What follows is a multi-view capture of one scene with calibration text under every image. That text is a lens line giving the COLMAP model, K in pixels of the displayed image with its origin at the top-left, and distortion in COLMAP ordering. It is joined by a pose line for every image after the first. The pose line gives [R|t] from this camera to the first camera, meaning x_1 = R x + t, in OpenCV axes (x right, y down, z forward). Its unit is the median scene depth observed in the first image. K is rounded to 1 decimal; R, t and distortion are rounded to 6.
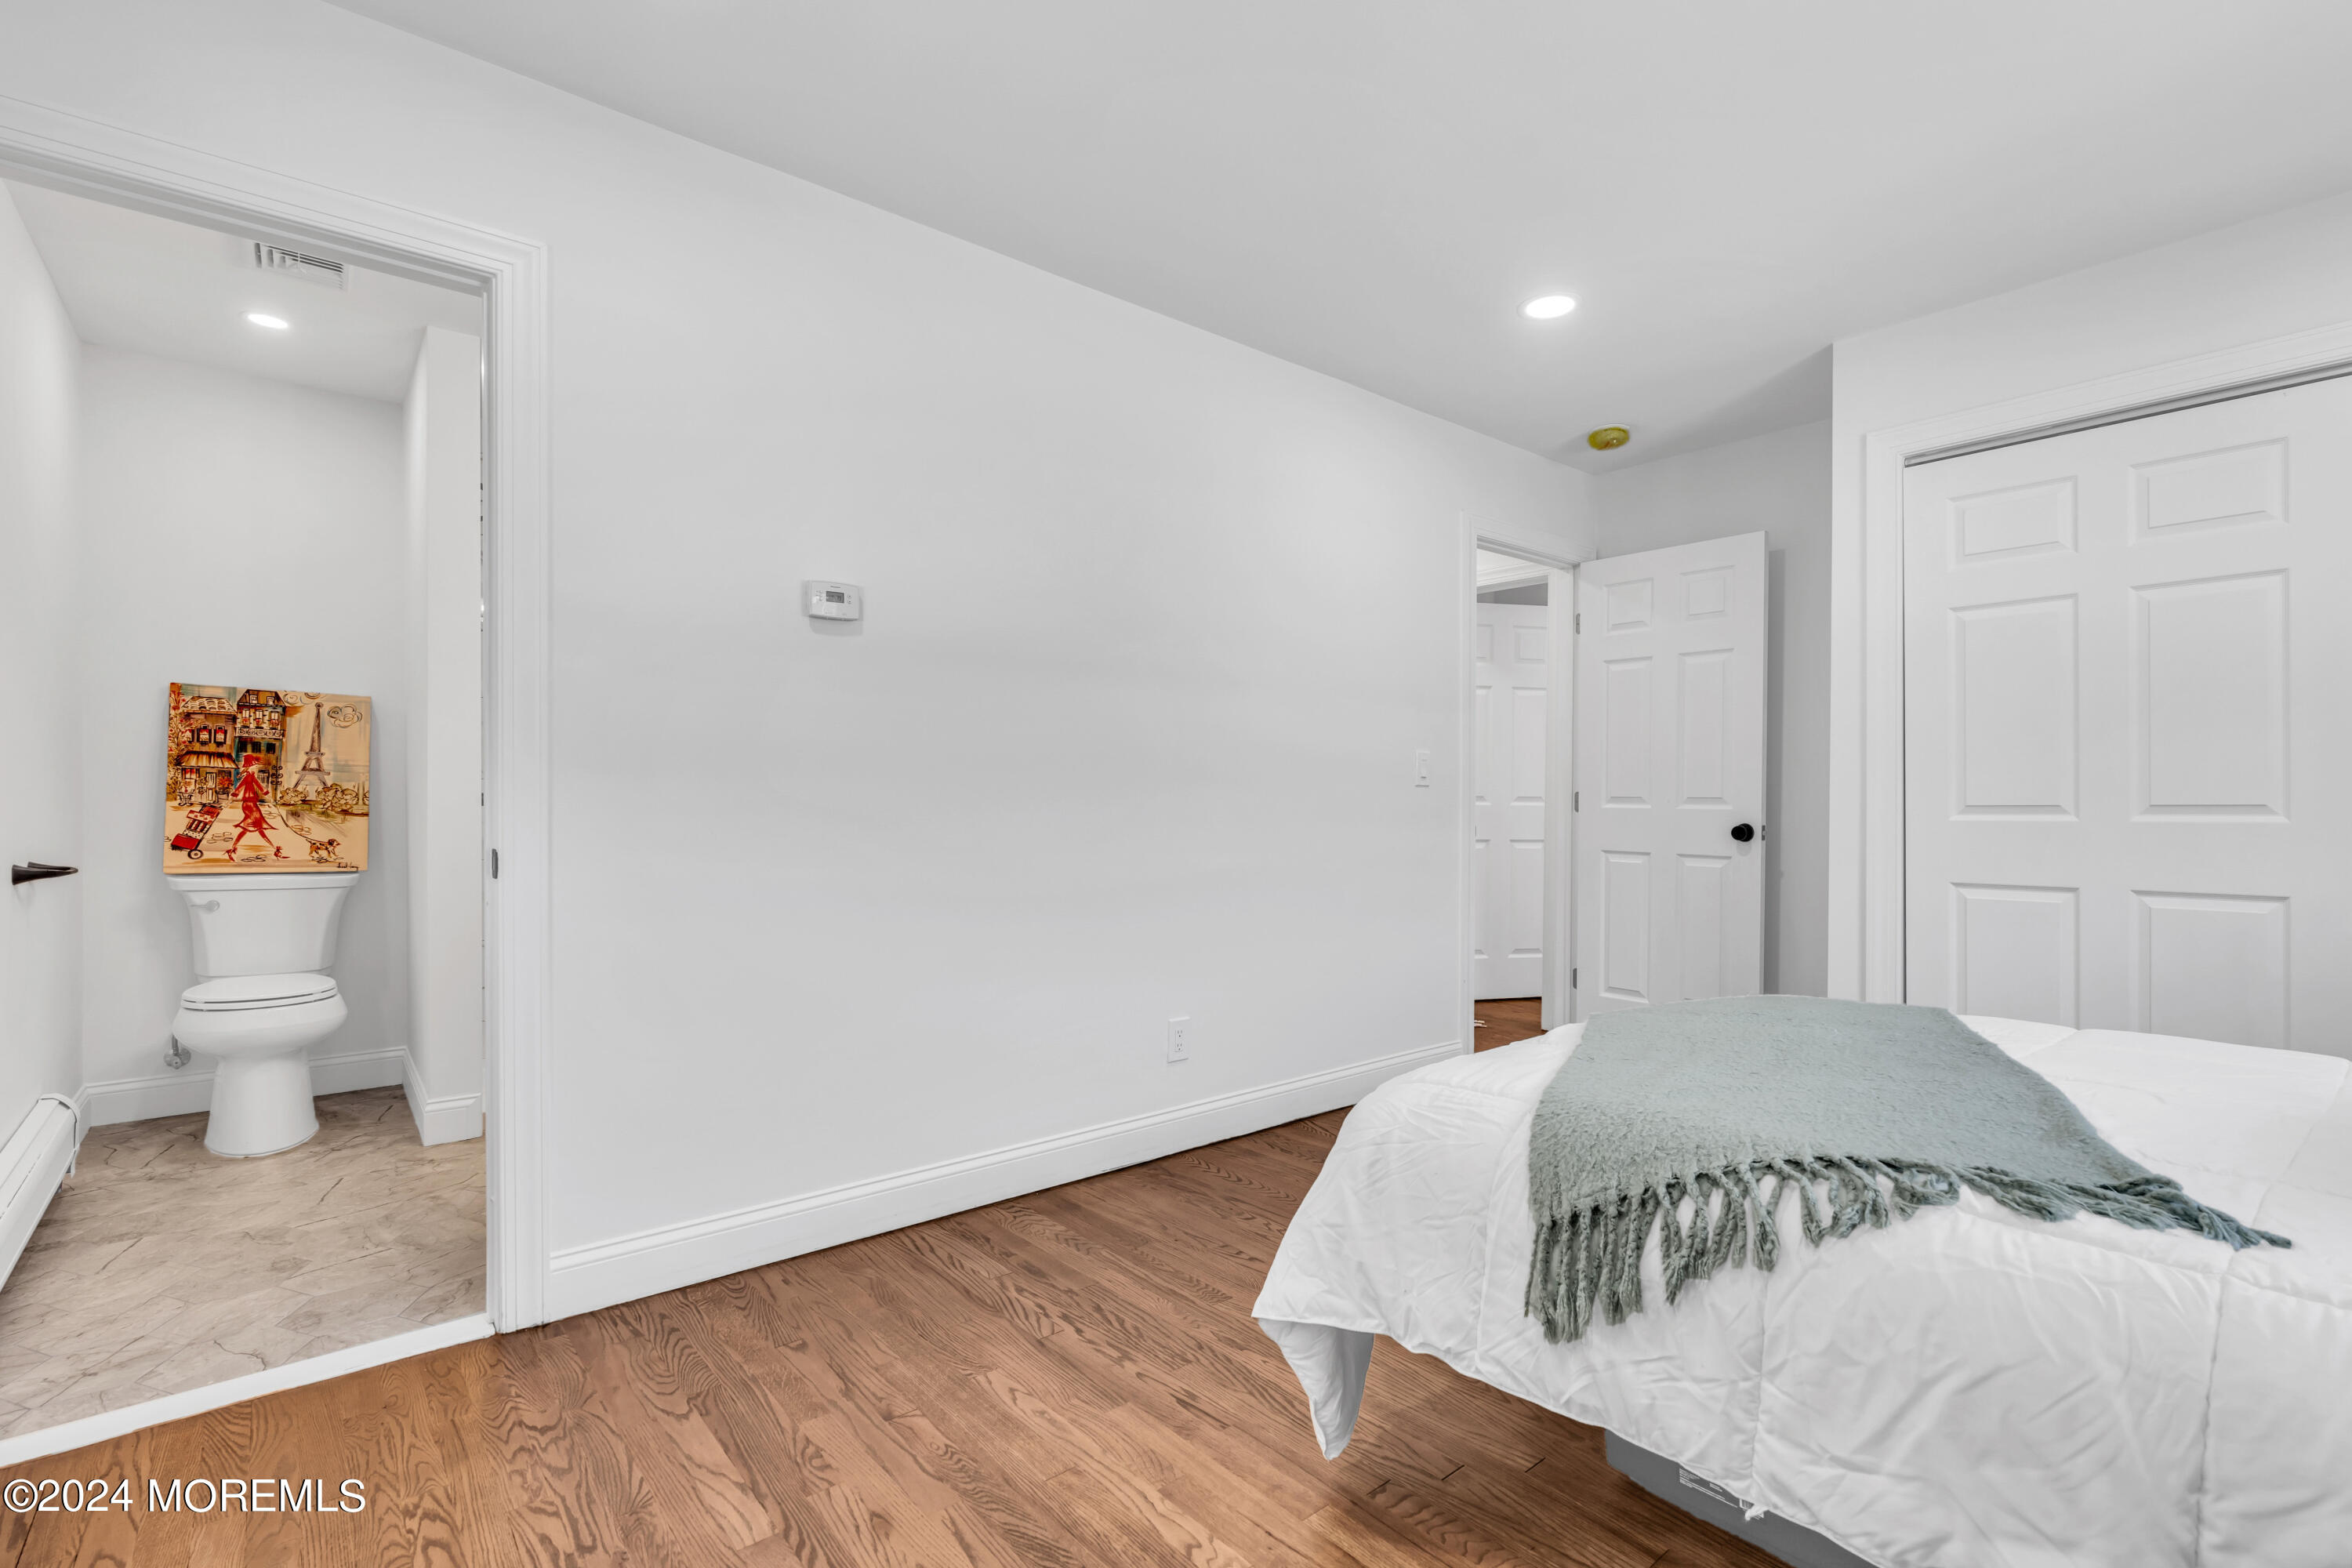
lens RADIAL K [[1077.1, 0, 1195.0], [0, 1077.1, 793.5], [0, 0, 1]] dist [-0.010133, 0.002696]
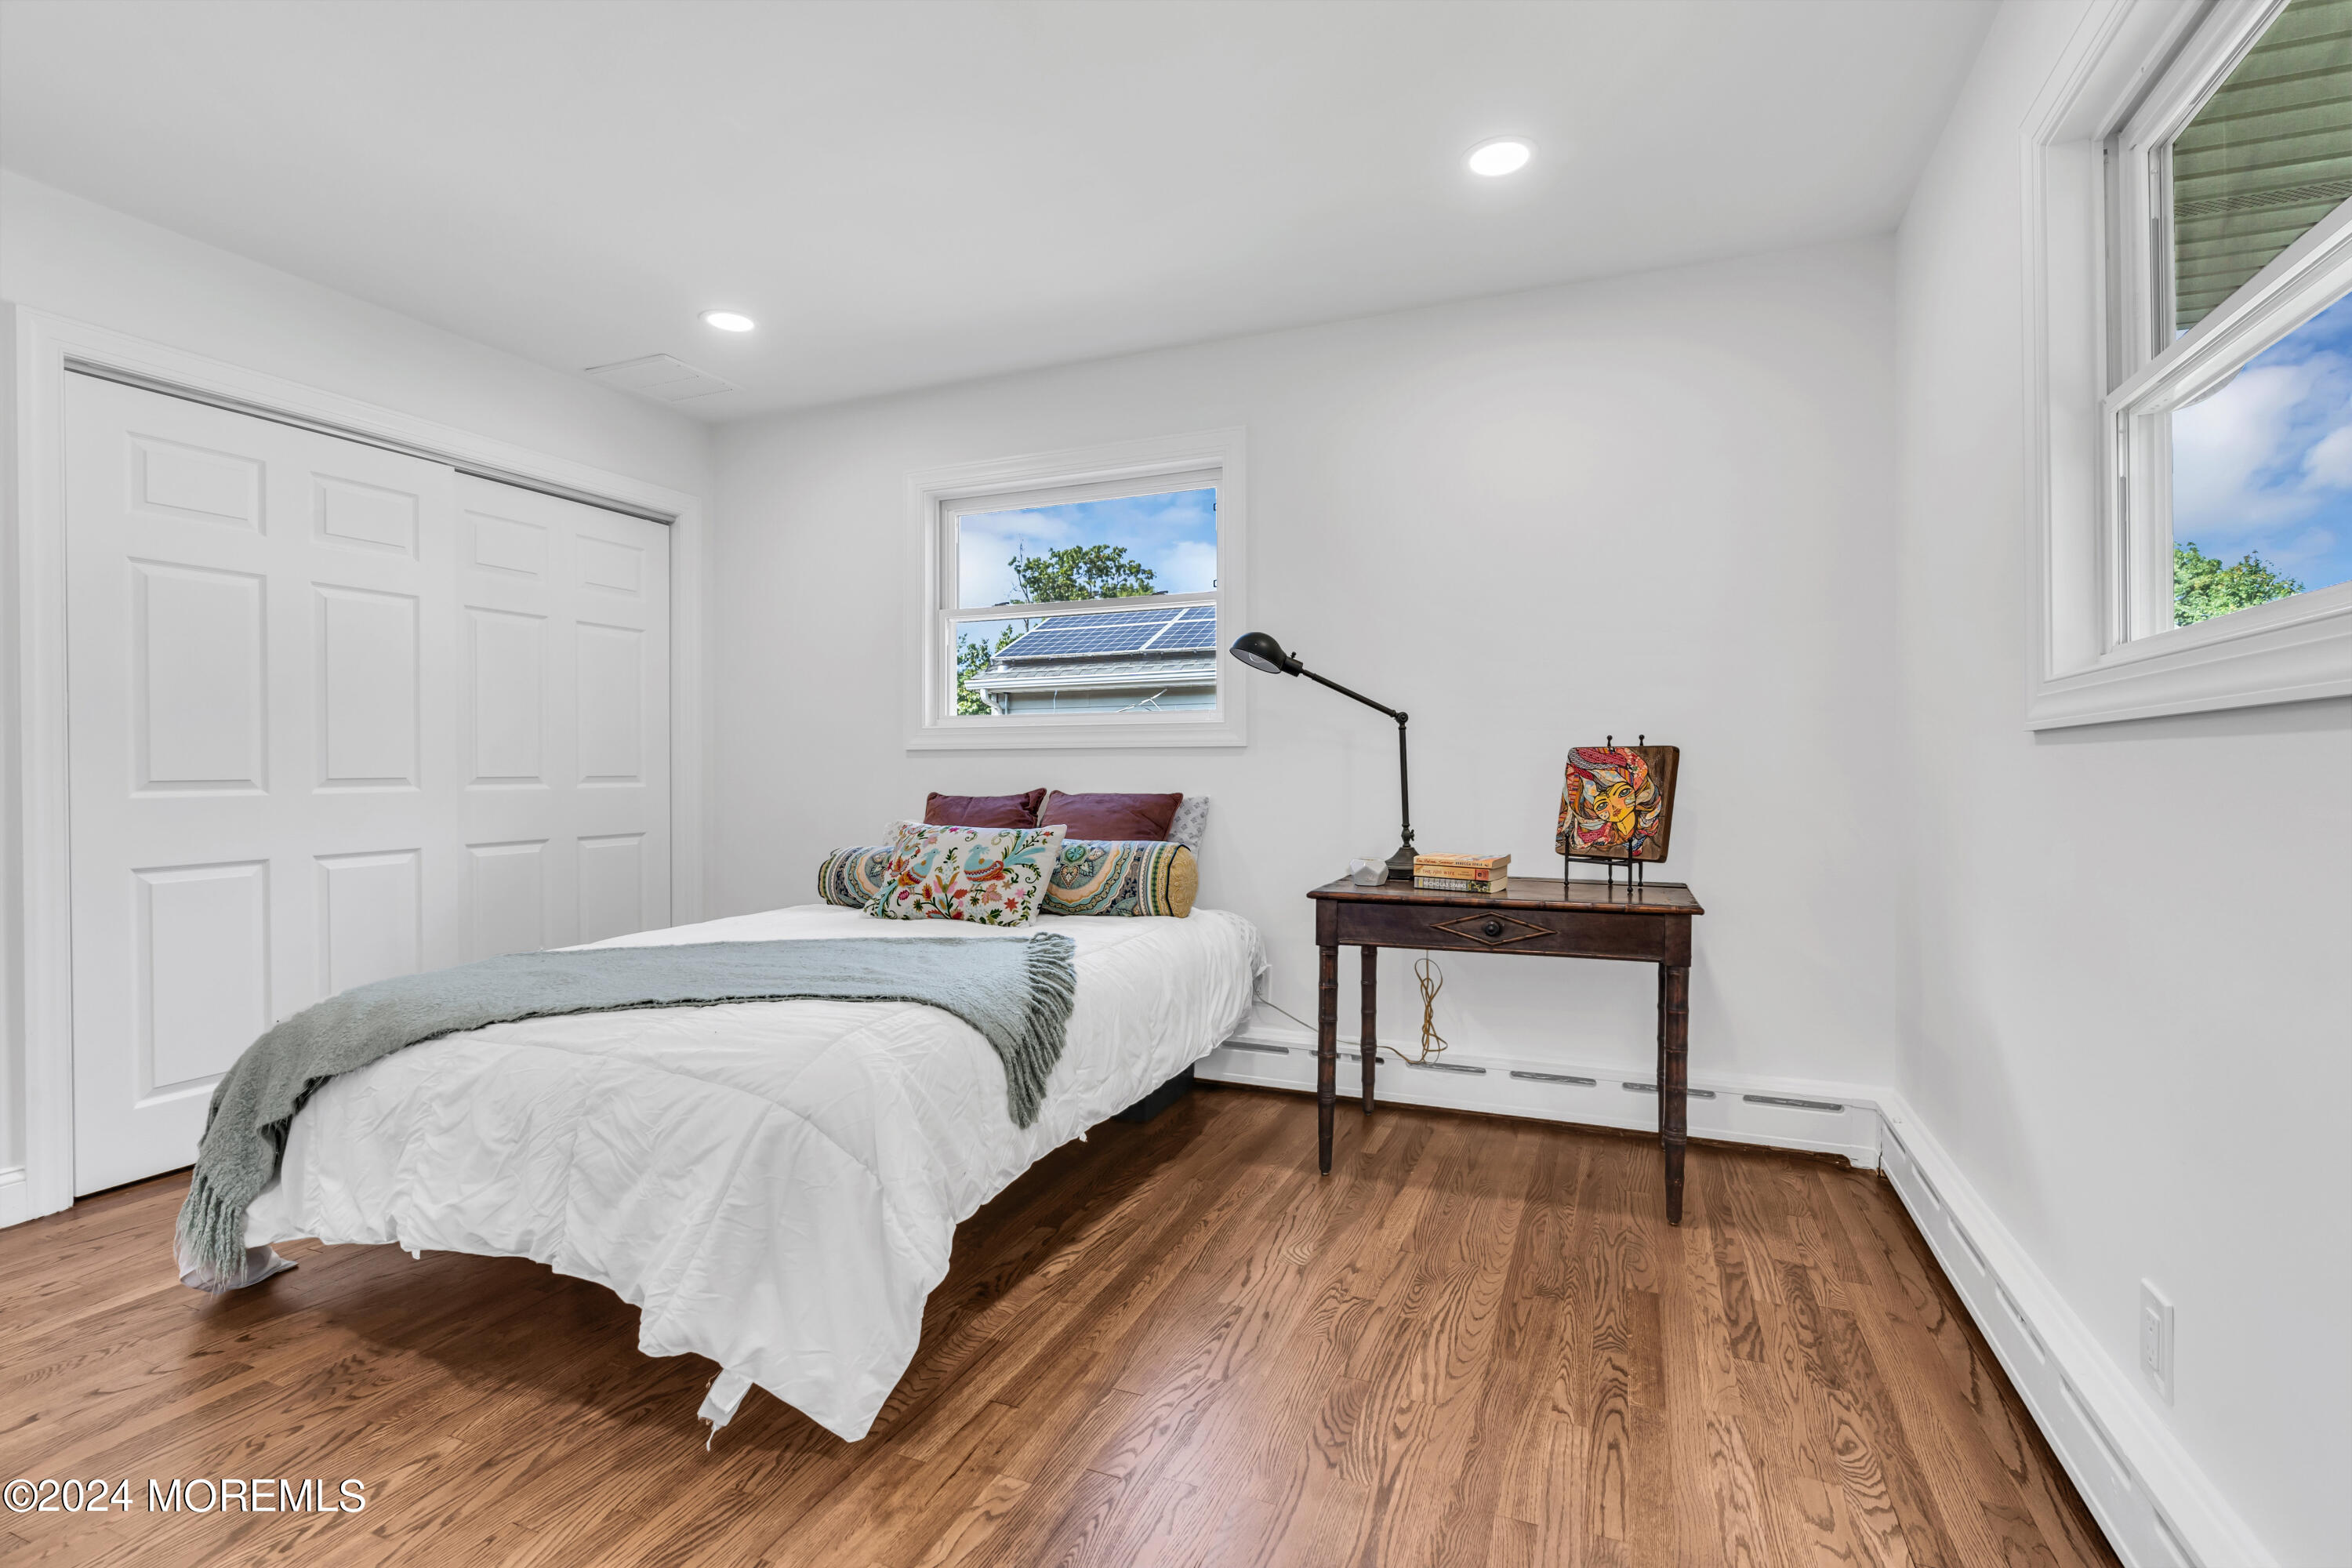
lens RADIAL K [[1077.1, 0, 1191.2], [0, 1077.1, 778.2], [0, 0, 1]] dist [-0.010133, 0.002696]
pose [[-0.456505, -0.001714, 0.889719, -0.701021], [0.000688, 0.999997, 0.002279, 0.010745], [-0.889721, 0.001652, -0.456502, 0.930194]]
